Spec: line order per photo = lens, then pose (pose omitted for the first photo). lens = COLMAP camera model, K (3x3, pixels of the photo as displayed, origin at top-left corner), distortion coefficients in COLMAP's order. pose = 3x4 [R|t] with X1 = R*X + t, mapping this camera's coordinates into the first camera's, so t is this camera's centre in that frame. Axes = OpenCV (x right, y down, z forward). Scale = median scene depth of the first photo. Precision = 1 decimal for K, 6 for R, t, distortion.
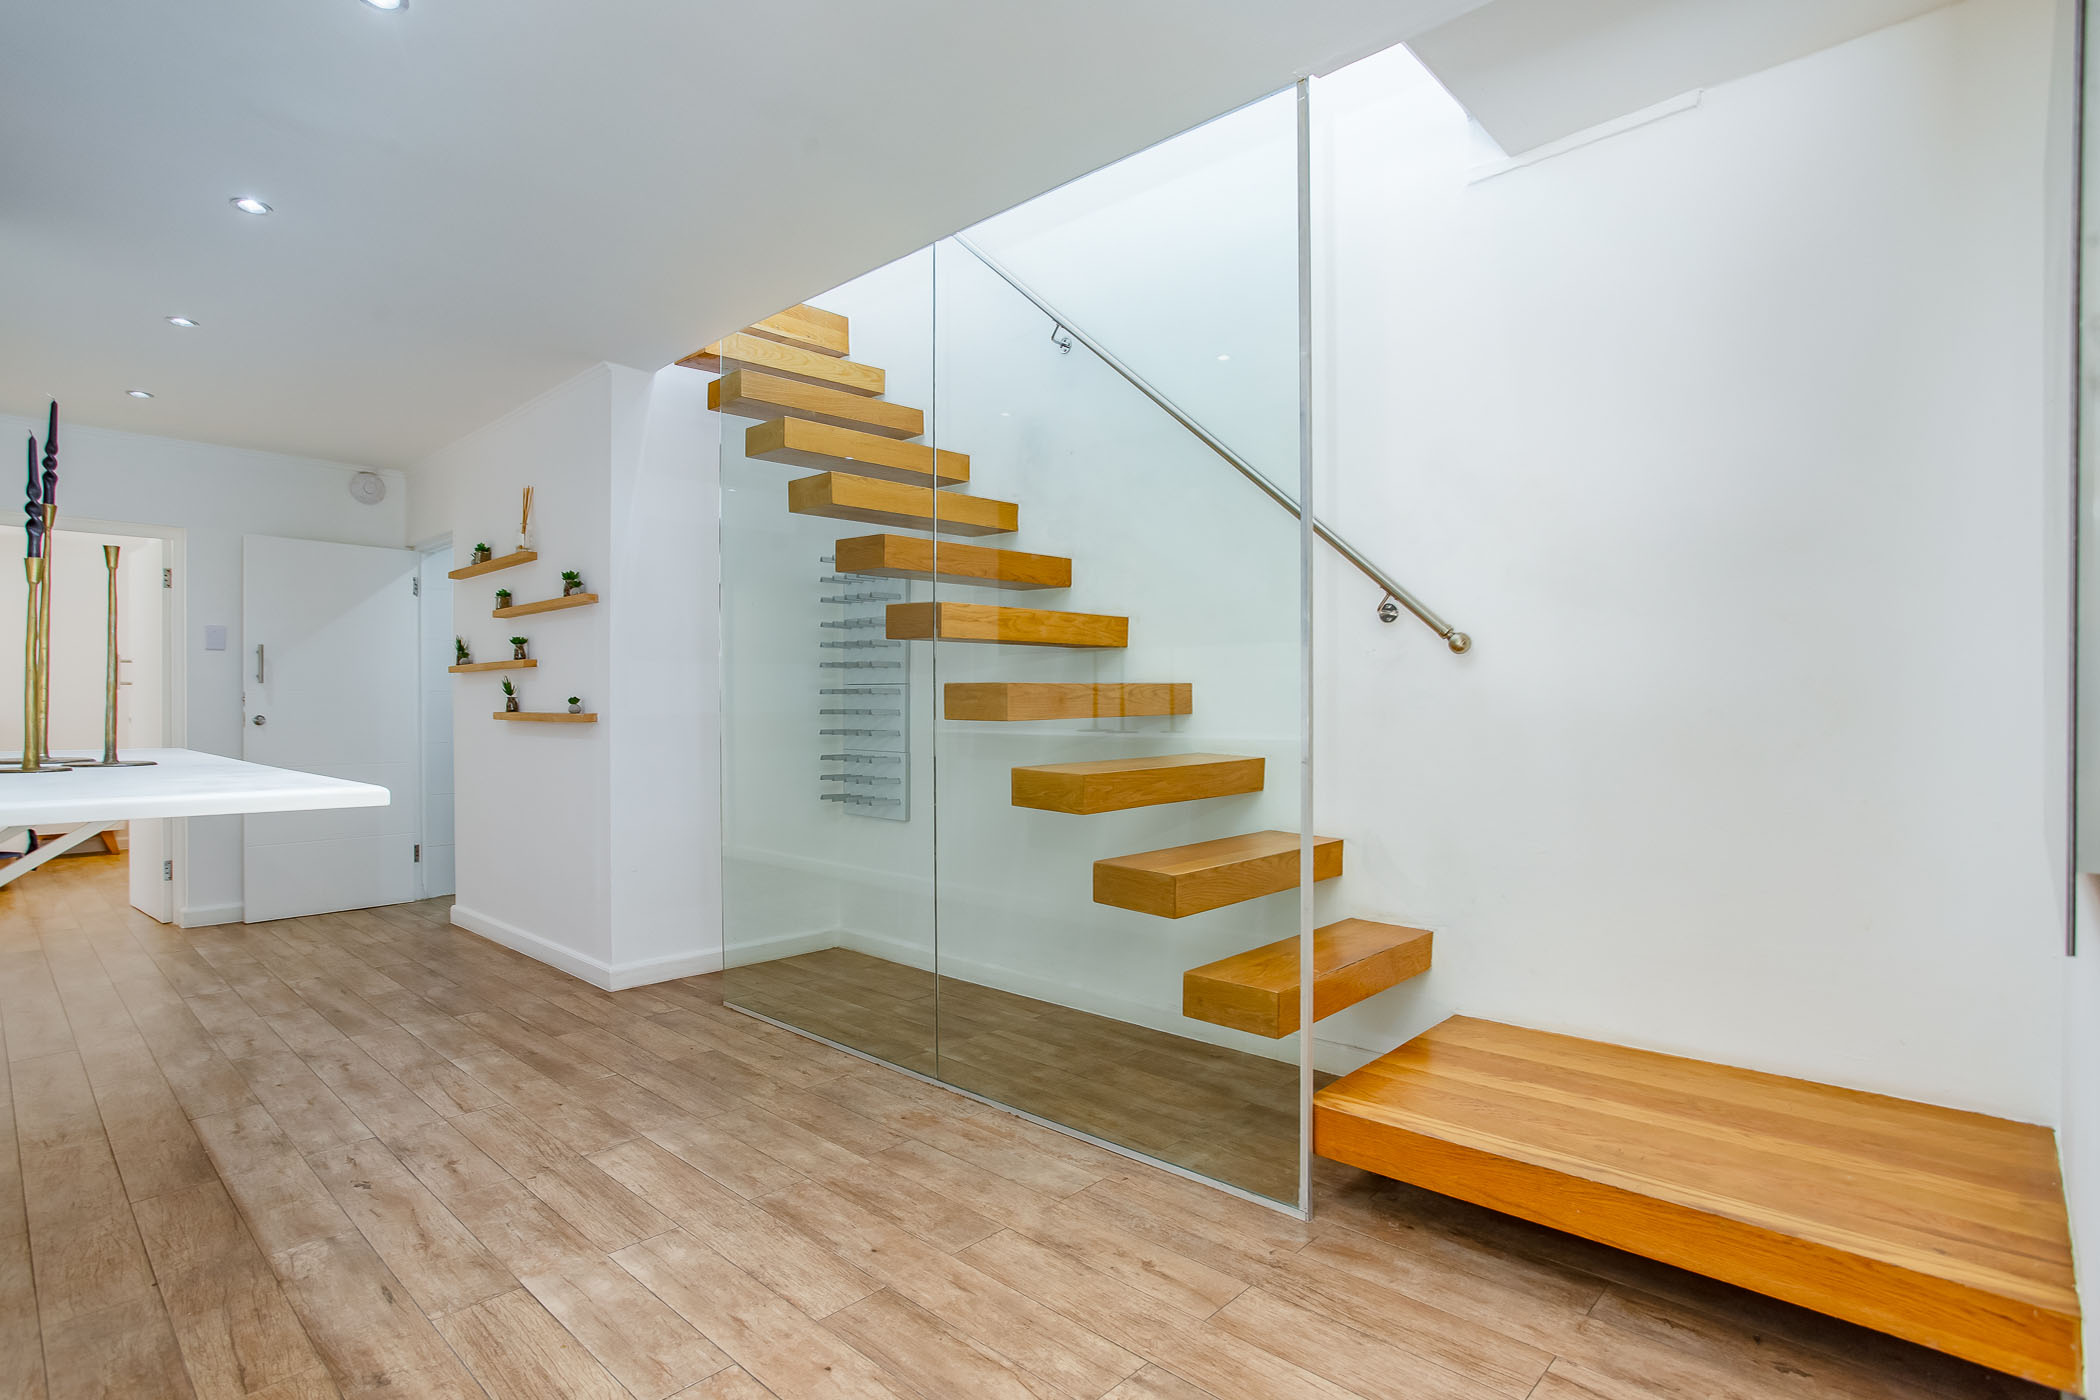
lens RADIAL K [[1061.6, 0, 1041.1], [0, 1061.6, 714.1], [0, 0, 1]] dist [-0.065604, 0.035403]
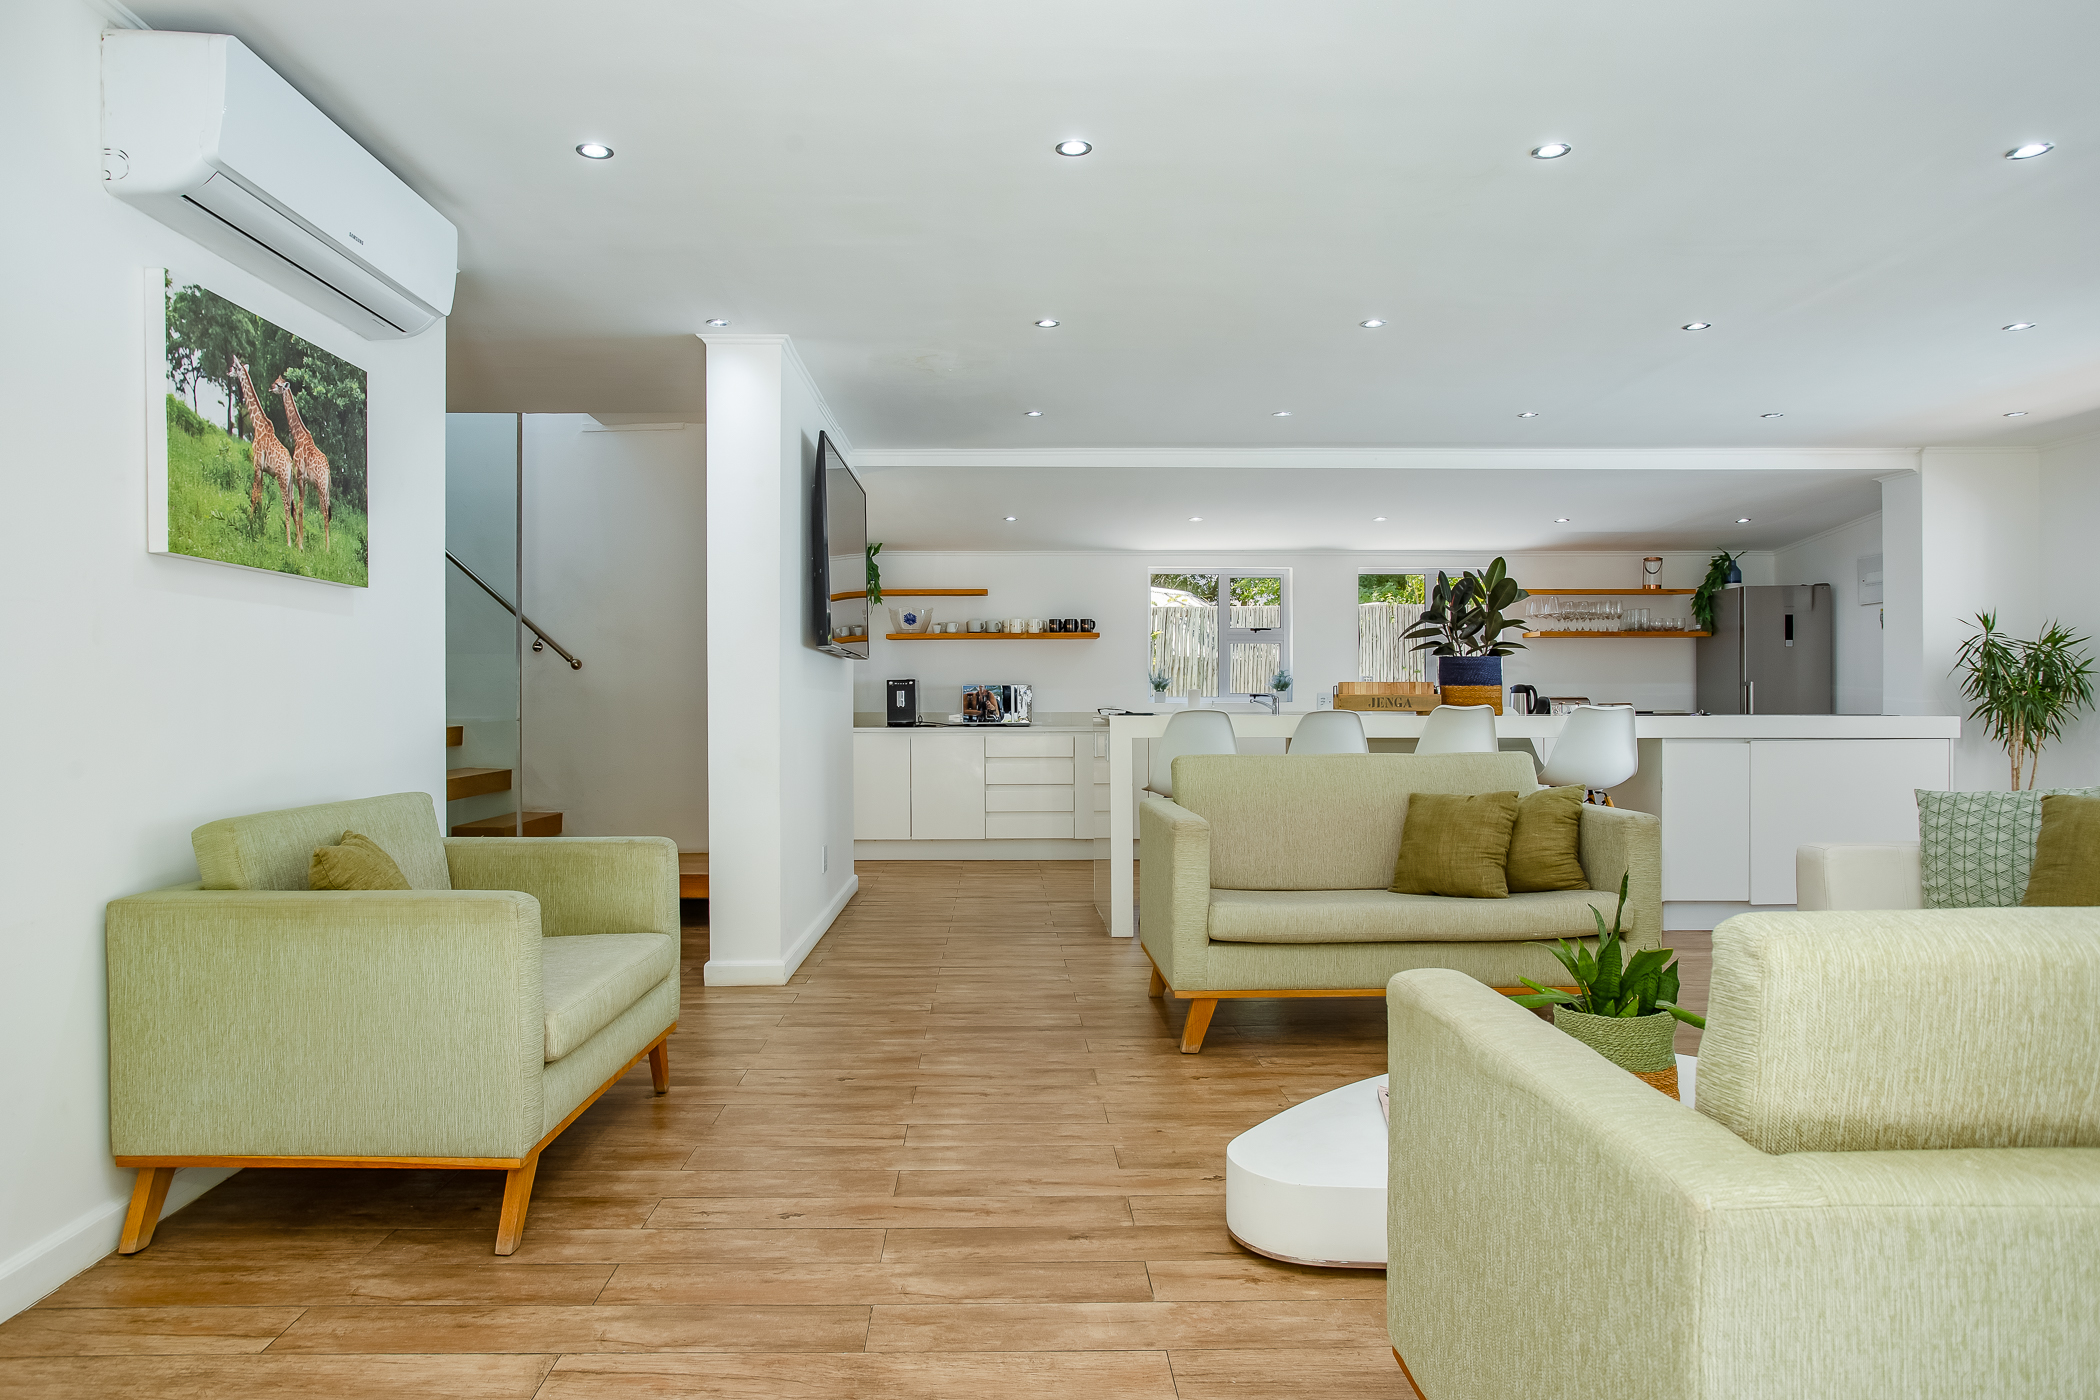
lens RADIAL K [[1286.1, 0, 1002.4], [0, 1286.1, 705.7], [0, 0, 1]] dist [-0.017576, 0.001827]
pose [[0.723358, -0.006945, 0.690438, -0.369748], [0.002537, 0.999969, 0.007401, -0.002121], [-0.690468, -0.003601, 0.723354, -0.699465]]
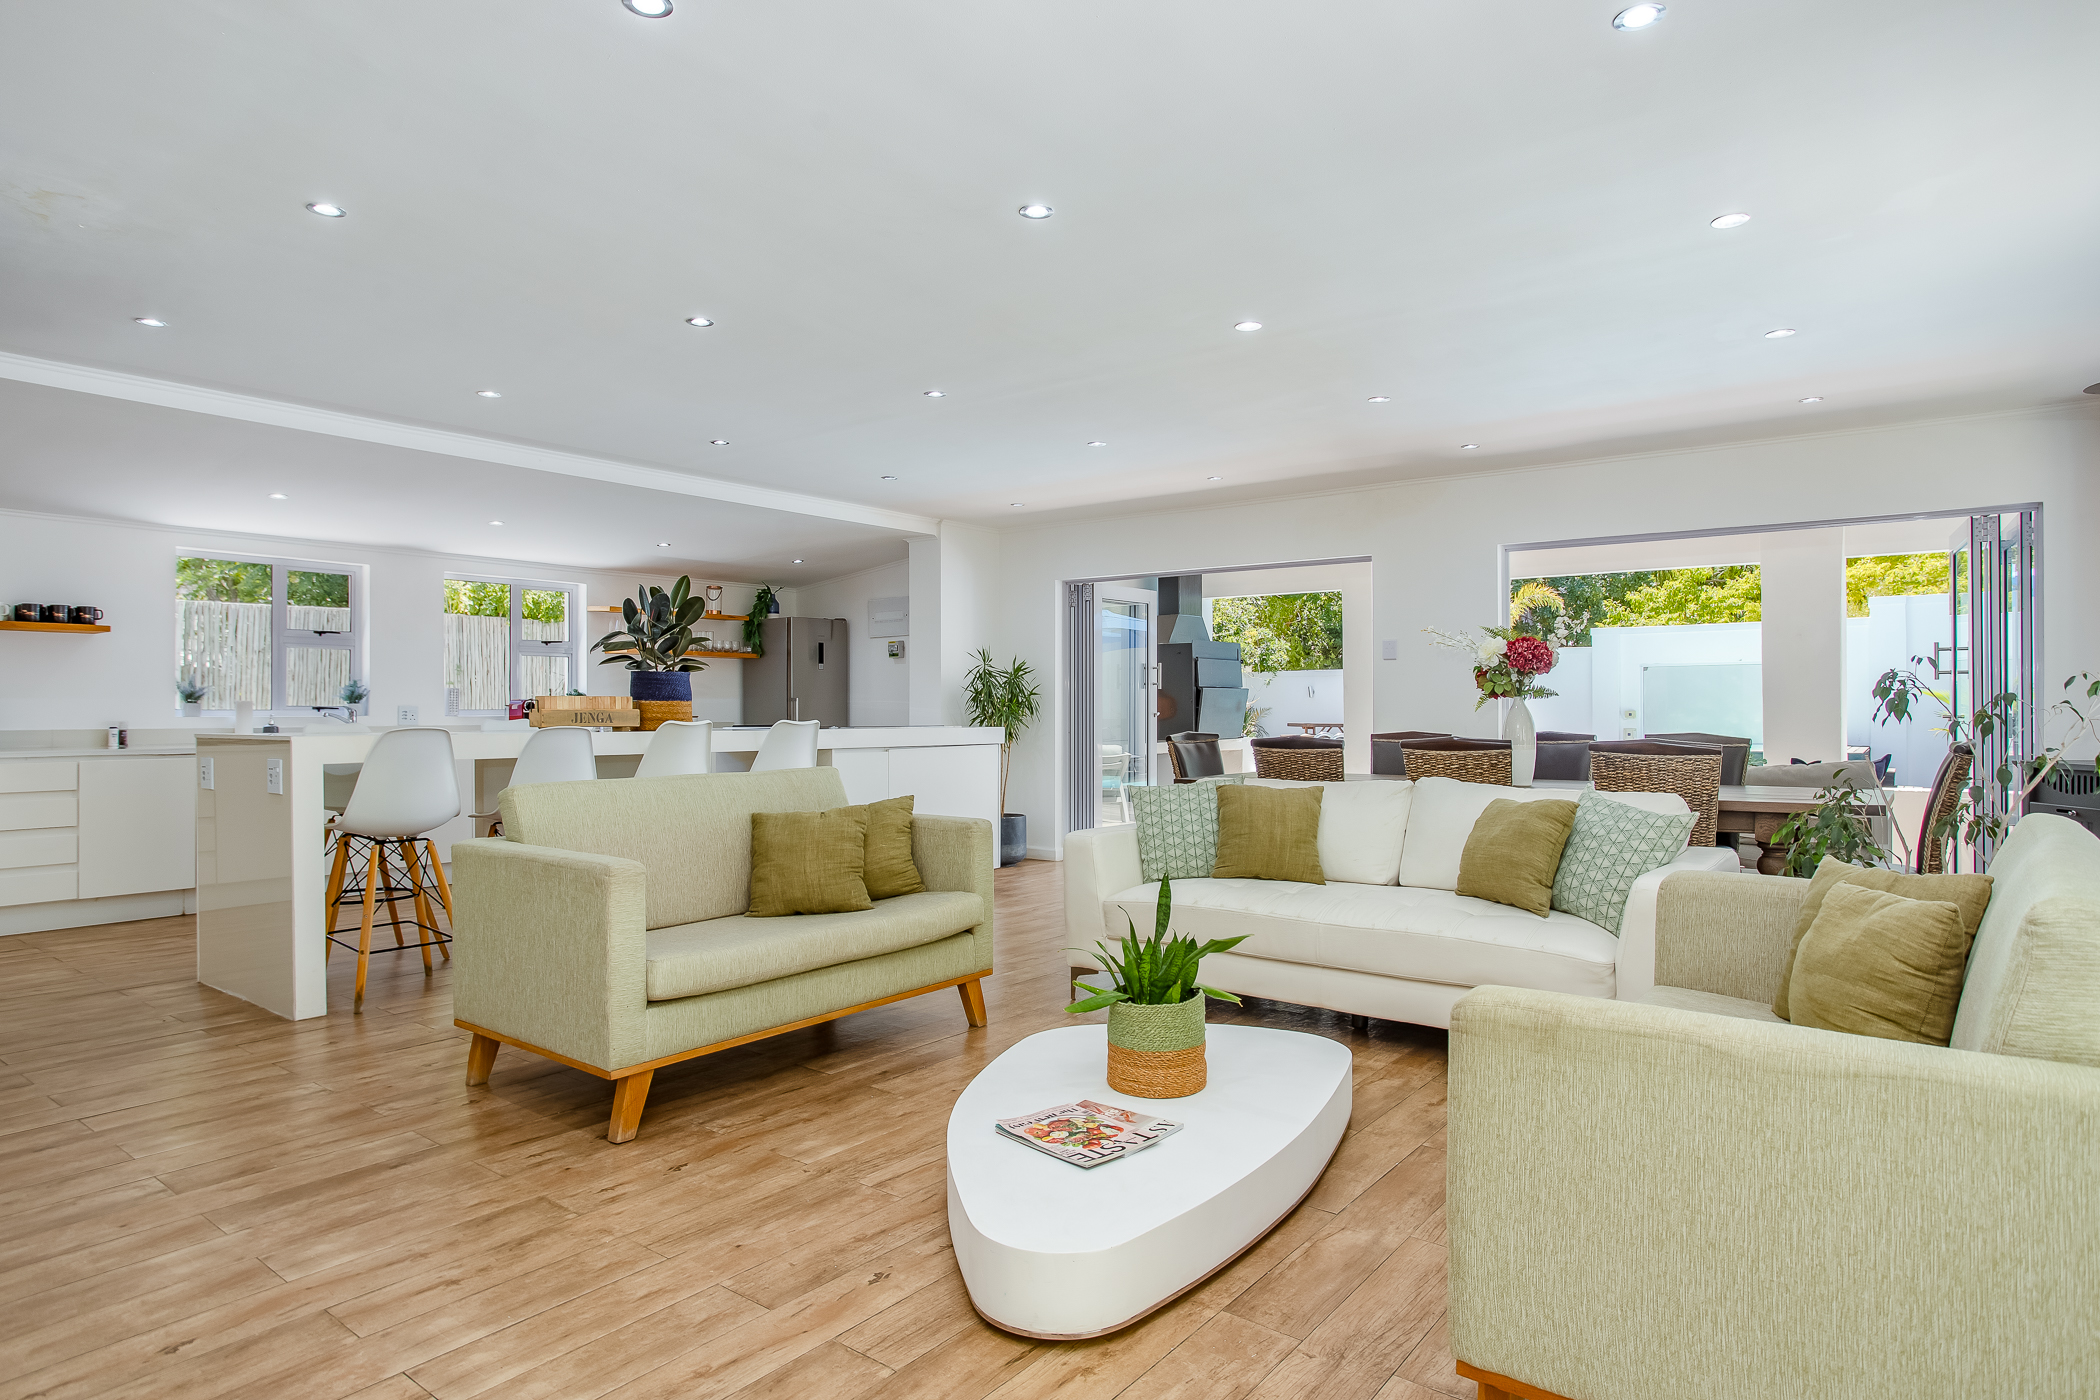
lens RADIAL K [[1178.5, 0, 1050.0], [0, 1178.5, 700.0], [0, 0, 1]] dist [-0.053786, 0.039932]
pose [[-0.099307, 0.004595, 0.995046, -0.362224], [-0.002570, 0.999985, -0.004875, -0.006968], [-0.995053, -0.003041, -0.099294, -0.392613]]
